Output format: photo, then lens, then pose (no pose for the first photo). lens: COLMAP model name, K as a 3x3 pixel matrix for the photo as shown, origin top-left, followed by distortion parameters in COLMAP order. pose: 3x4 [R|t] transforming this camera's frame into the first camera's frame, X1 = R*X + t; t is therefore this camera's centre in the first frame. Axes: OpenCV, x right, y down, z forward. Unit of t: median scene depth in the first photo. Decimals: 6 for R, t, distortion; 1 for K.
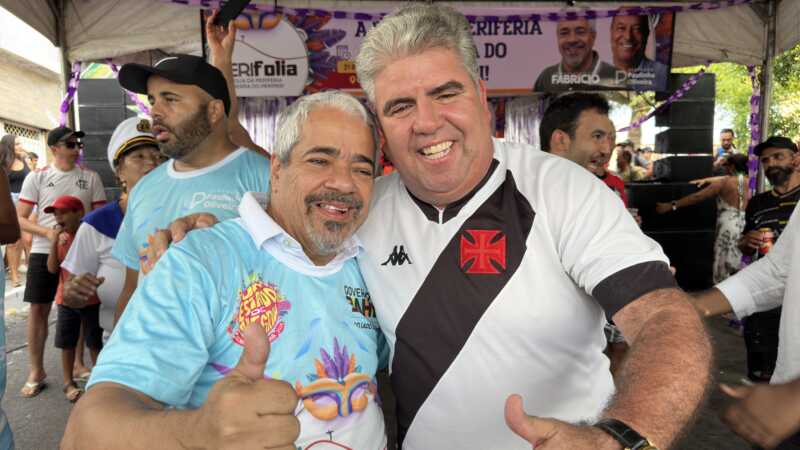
lens RADIAL K [[573.0, 0, 408.9], [0, 573.0, 240.4], [0, 0, 1]] dist [0.059527, -0.085066]
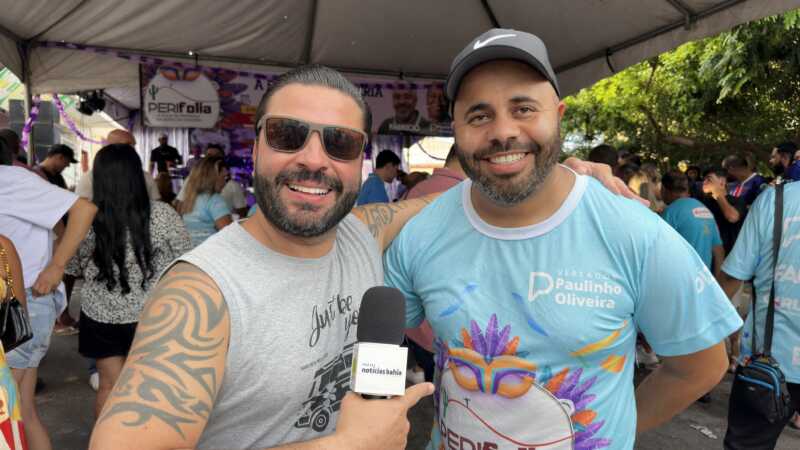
lens RADIAL K [[573.0, 0, 412.7], [0, 573.0, 230.2], [0, 0, 1]] dist [0.059527, -0.085066]
pose [[0.975276, 0.013210, 0.220596, -0.020514], [-0.004372, 0.999170, -0.040506, 0.053748], [-0.220948, 0.038540, 0.974524, -0.475319]]
